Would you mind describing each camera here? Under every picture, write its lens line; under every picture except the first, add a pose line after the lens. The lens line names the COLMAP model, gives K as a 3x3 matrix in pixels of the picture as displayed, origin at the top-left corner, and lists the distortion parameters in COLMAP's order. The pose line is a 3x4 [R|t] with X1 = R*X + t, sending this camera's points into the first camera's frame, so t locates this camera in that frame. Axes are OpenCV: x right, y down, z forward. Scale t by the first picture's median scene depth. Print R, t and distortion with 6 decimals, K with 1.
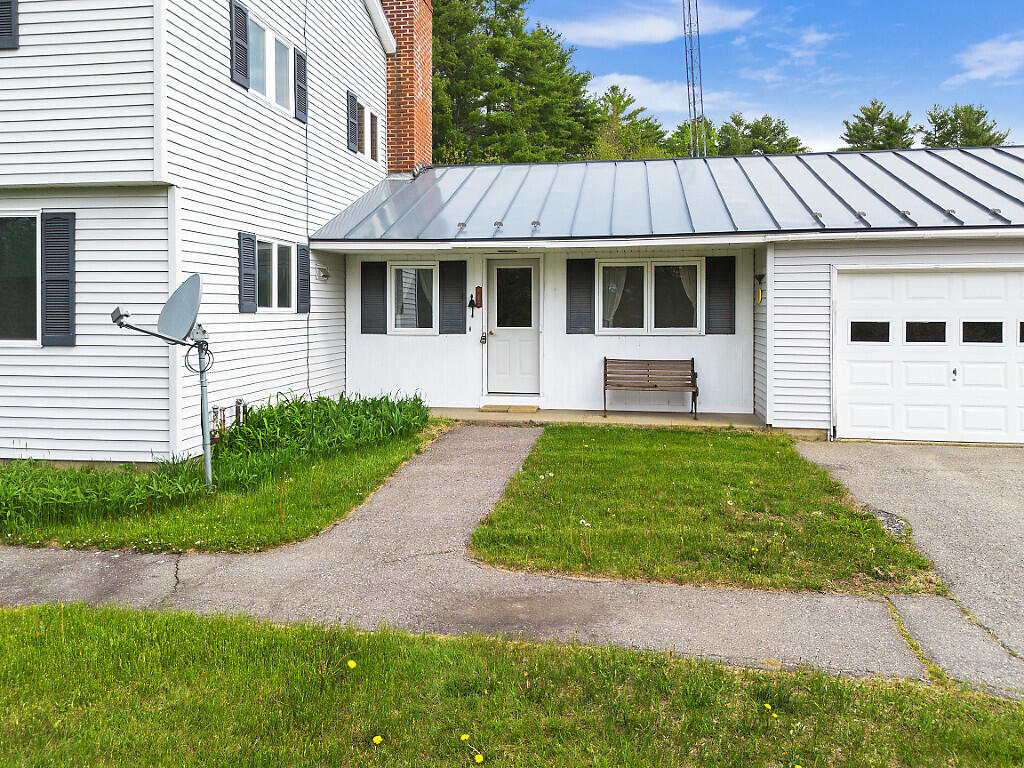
lens RADIAL K [[748.1, 0, 512.7], [0, 748.1, 309.4], [0, 0, 1]] dist [0.080321, -0.097906]
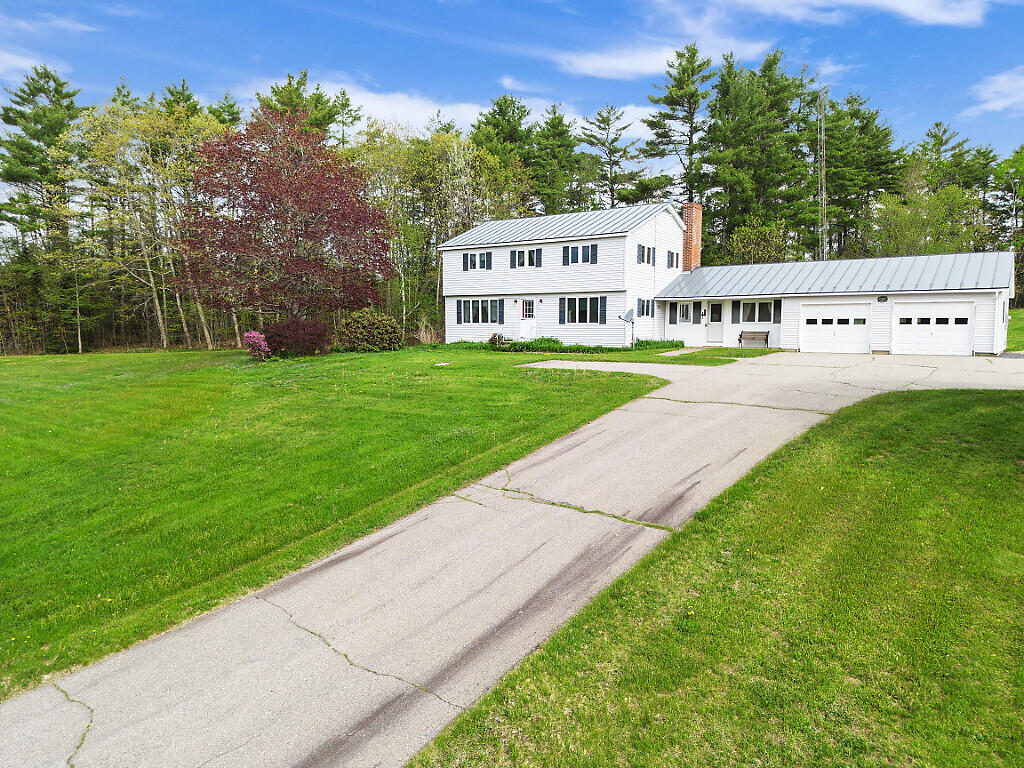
lens RADIAL K [[719.4, 0, 512.0], [0, 719.4, 384.0], [0, 0, 1]] dist [0.078366, -0.085208]
pose [[0.891075, 0.039295, -0.452151, 0.658557], [-0.003890, 0.996870, 0.078968, 0.048180], [0.453839, -0.068607, 0.888439, -2.266119]]
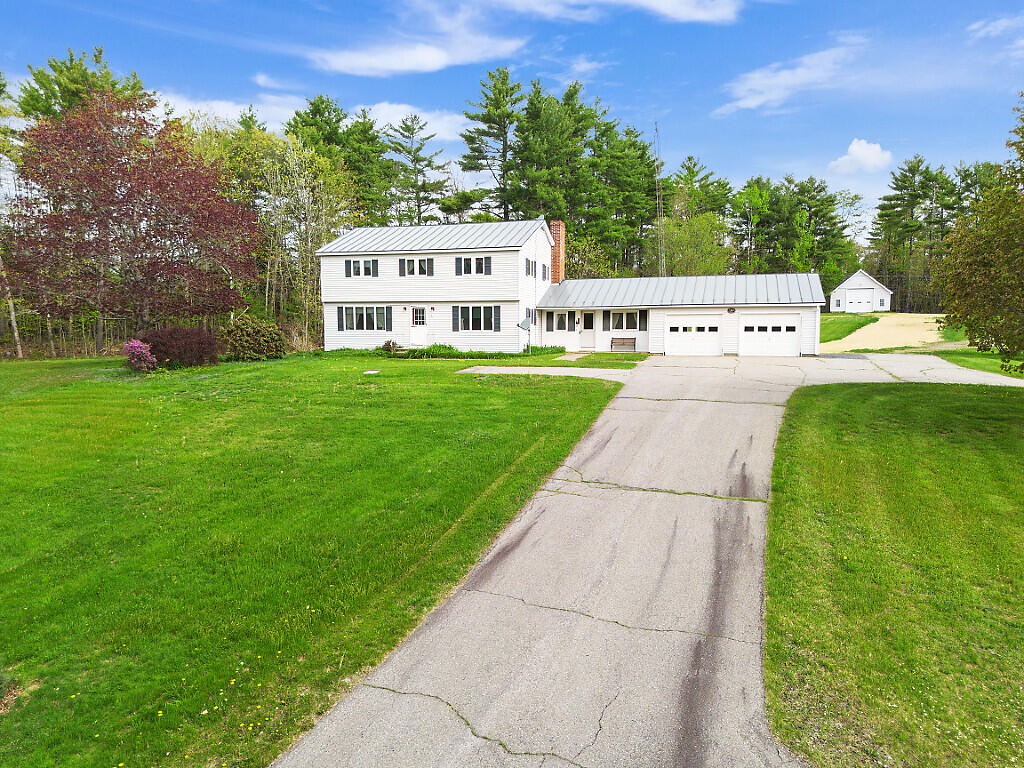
lens RADIAL K [[719.4, 0, 512.0], [0, 719.4, 384.0], [0, 0, 1]] dist [0.078366, -0.085208]
pose [[0.989386, 0.012017, -0.144815, 0.147034], [-0.001458, 0.997346, 0.072800, 0.035026], [0.145306, -0.071816, 0.986777, -2.580312]]
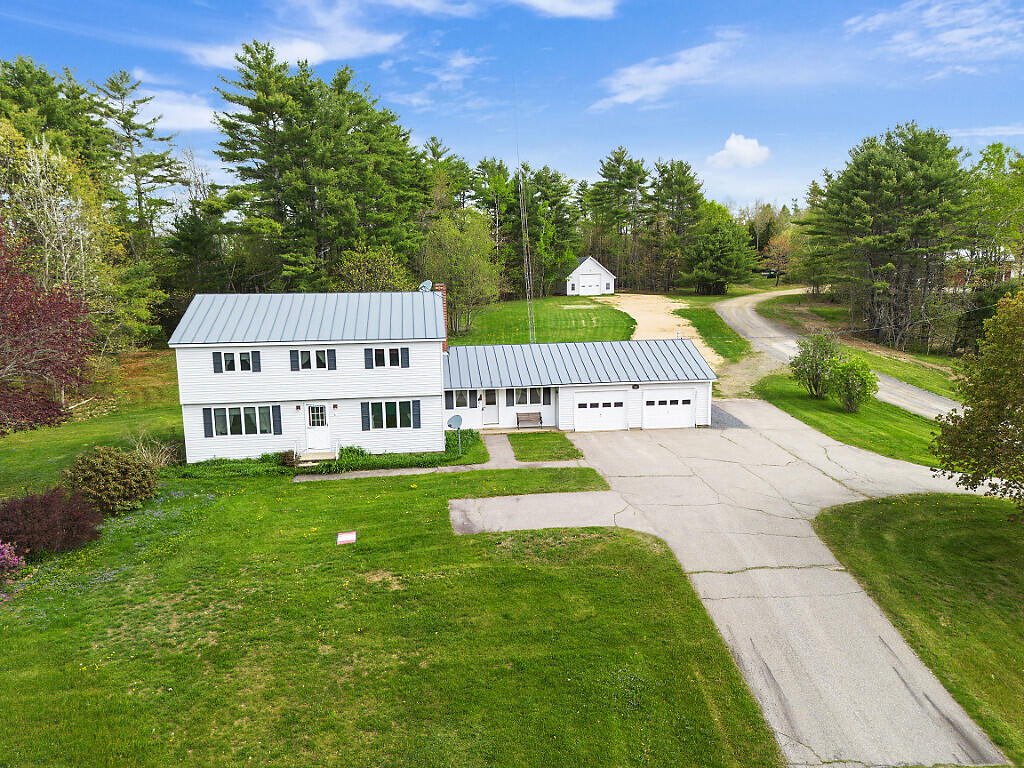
lens RADIAL K [[719.4, 0, 512.0], [0, 719.4, 384.0], [0, 0, 1]] dist [0.078366, -0.085208]
pose [[0.959981, -0.055924, 0.274426, -0.822888], [0.013344, 0.987881, 0.154637, -0.596131], [-0.279748, -0.144786, 0.949093, -2.210657]]
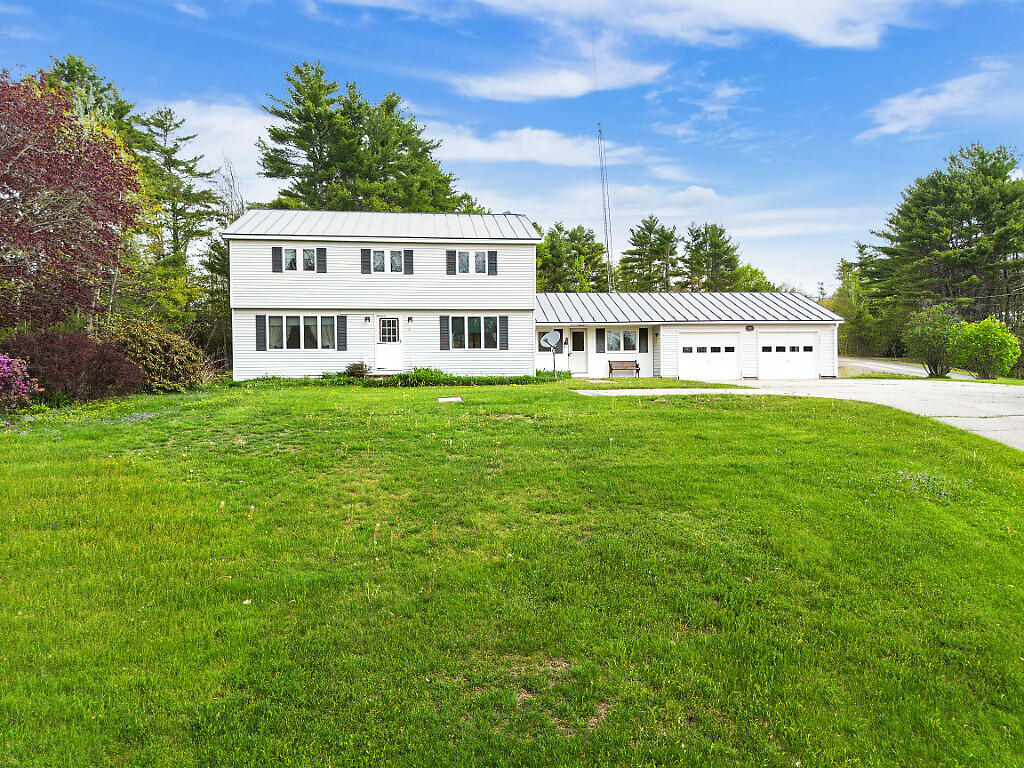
lens RADIAL K [[724.1, 0, 512.0], [0, 724.1, 384.0], [0, 0, 1]] dist [0.079182, -0.085472]
pose [[0.964321, -0.010689, 0.264522, -1.032674], [0.009598, 0.999939, 0.005416, 0.138434], [-0.264563, -0.002684, 0.964365, -1.744939]]
